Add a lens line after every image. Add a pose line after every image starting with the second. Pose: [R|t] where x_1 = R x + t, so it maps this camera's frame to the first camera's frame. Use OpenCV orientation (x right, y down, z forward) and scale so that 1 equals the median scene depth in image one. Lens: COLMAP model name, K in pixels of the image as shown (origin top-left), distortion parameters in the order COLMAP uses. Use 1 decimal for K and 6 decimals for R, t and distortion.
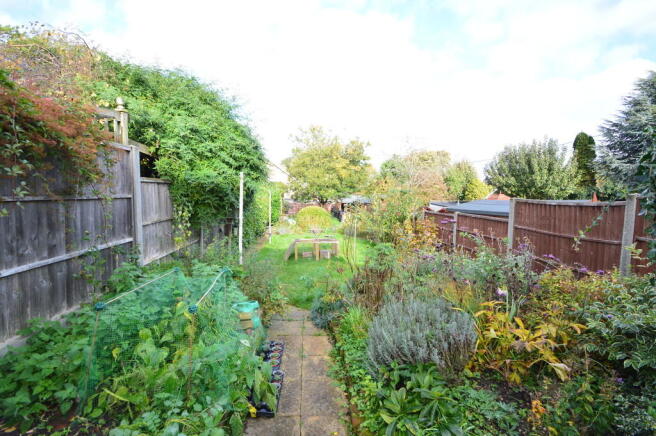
lens RADIAL K [[283.0, 0, 328.0], [0, 283.0, 204.9], [0, 0, 1]] dist [-0.000087, -0.000006]
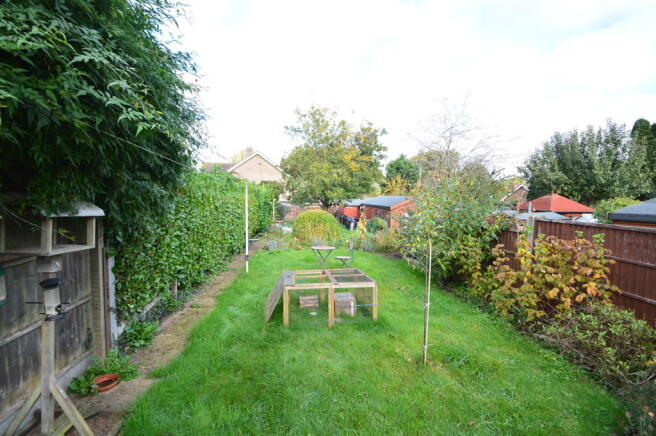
lens RADIAL K [[282.8, 0, 328.0], [0, 282.8, 218.0], [0, 0, 1]] dist [-0.000005, -0.000014]
pose [[0.999990, -0.004216, 0.001503, -0.016685], [0.004166, 0.999475, 0.032139, 0.001774], [-0.001638, -0.032133, 0.999482, 0.209889]]
